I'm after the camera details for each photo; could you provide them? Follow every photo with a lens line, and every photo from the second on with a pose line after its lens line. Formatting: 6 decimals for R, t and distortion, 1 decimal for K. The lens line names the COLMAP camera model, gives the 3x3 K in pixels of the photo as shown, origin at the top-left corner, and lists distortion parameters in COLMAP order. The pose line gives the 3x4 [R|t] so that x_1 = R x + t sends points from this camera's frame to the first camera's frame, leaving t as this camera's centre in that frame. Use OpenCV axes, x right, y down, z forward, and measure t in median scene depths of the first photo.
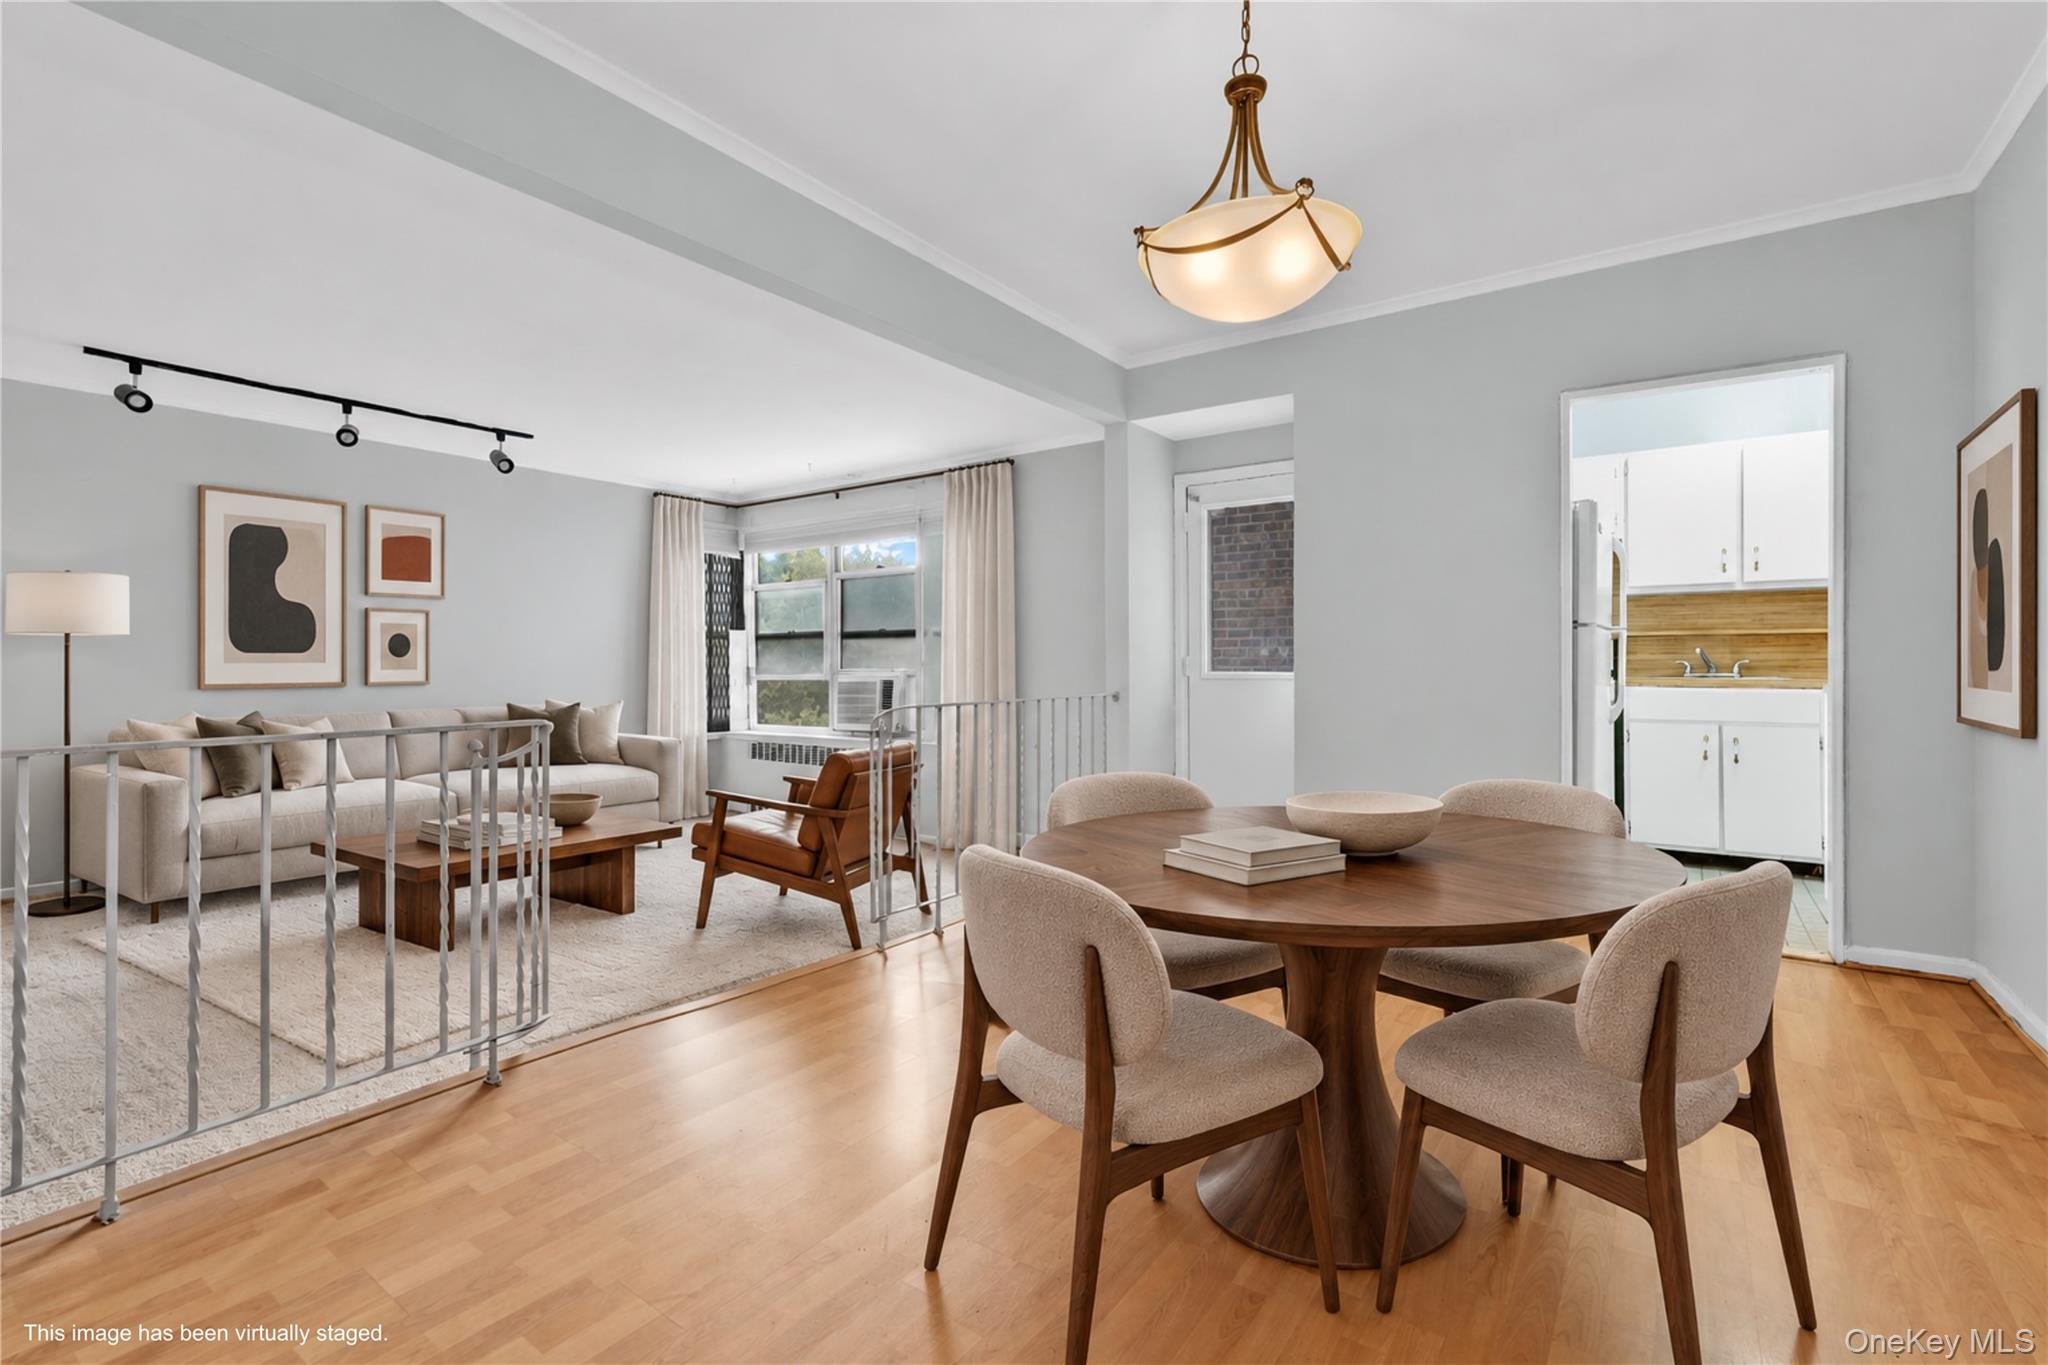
lens RADIAL K [[914.2, 0, 1020.7], [0, 914.2, 683.9], [0, 0, 1]] dist [-0.017662, 0.009413]
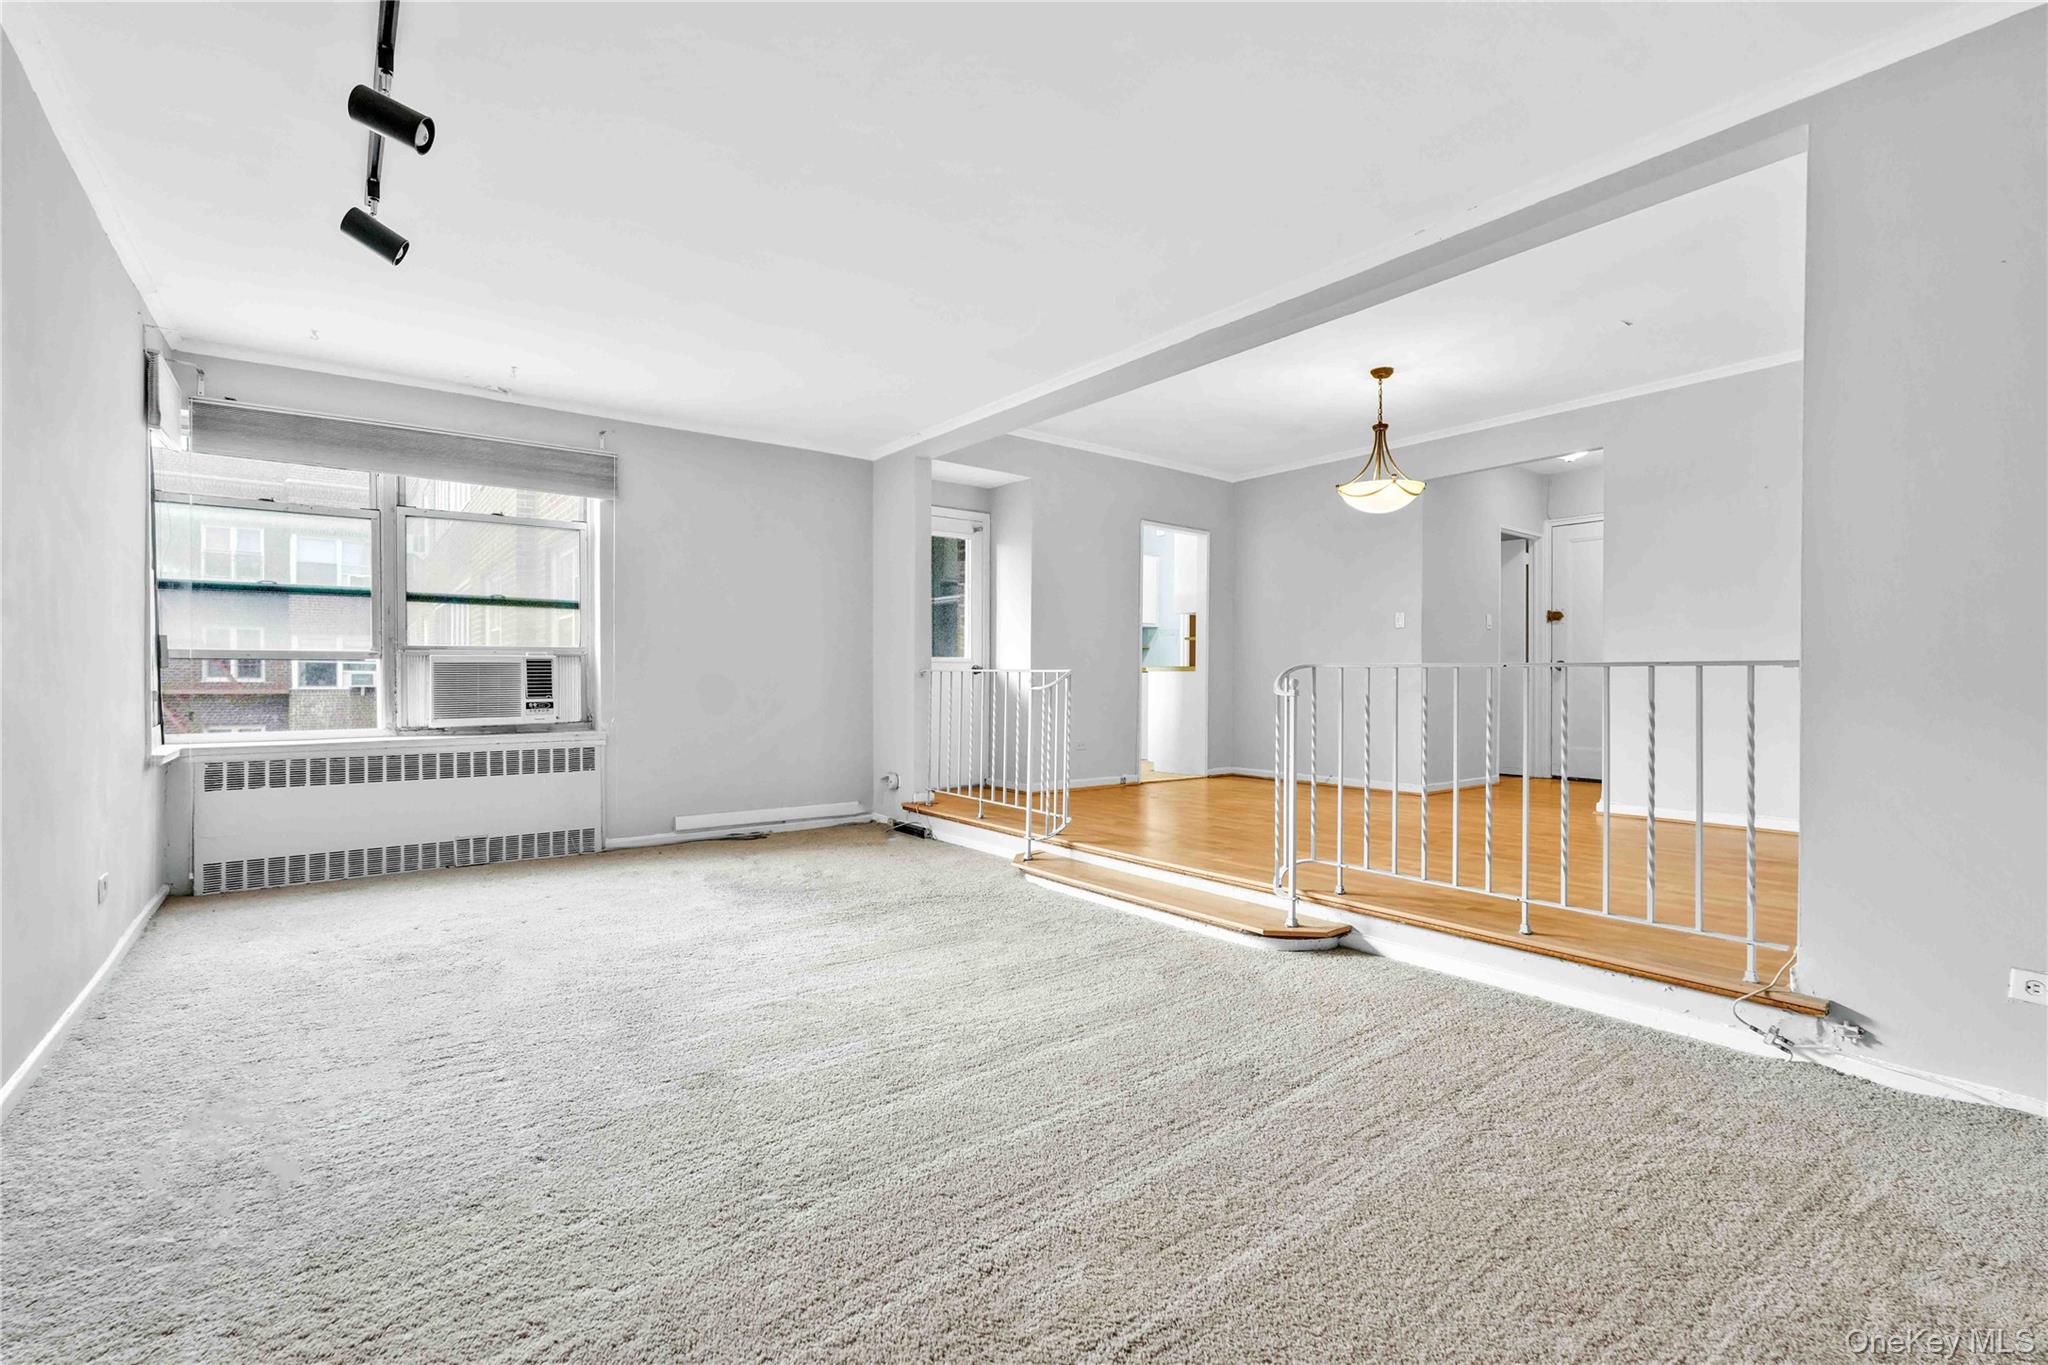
lens RADIAL K [[914.2, 0, 1020.7], [0, 914.2, 683.9], [0, 0, 1]] dist [-0.017662, 0.009413]
pose [[0.266808, -0.006405, 0.963728, -0.995541], [0.009206, 0.999949, 0.004097, 0.018977], [-0.963706, 0.007779, 0.266853, 0.506929]]
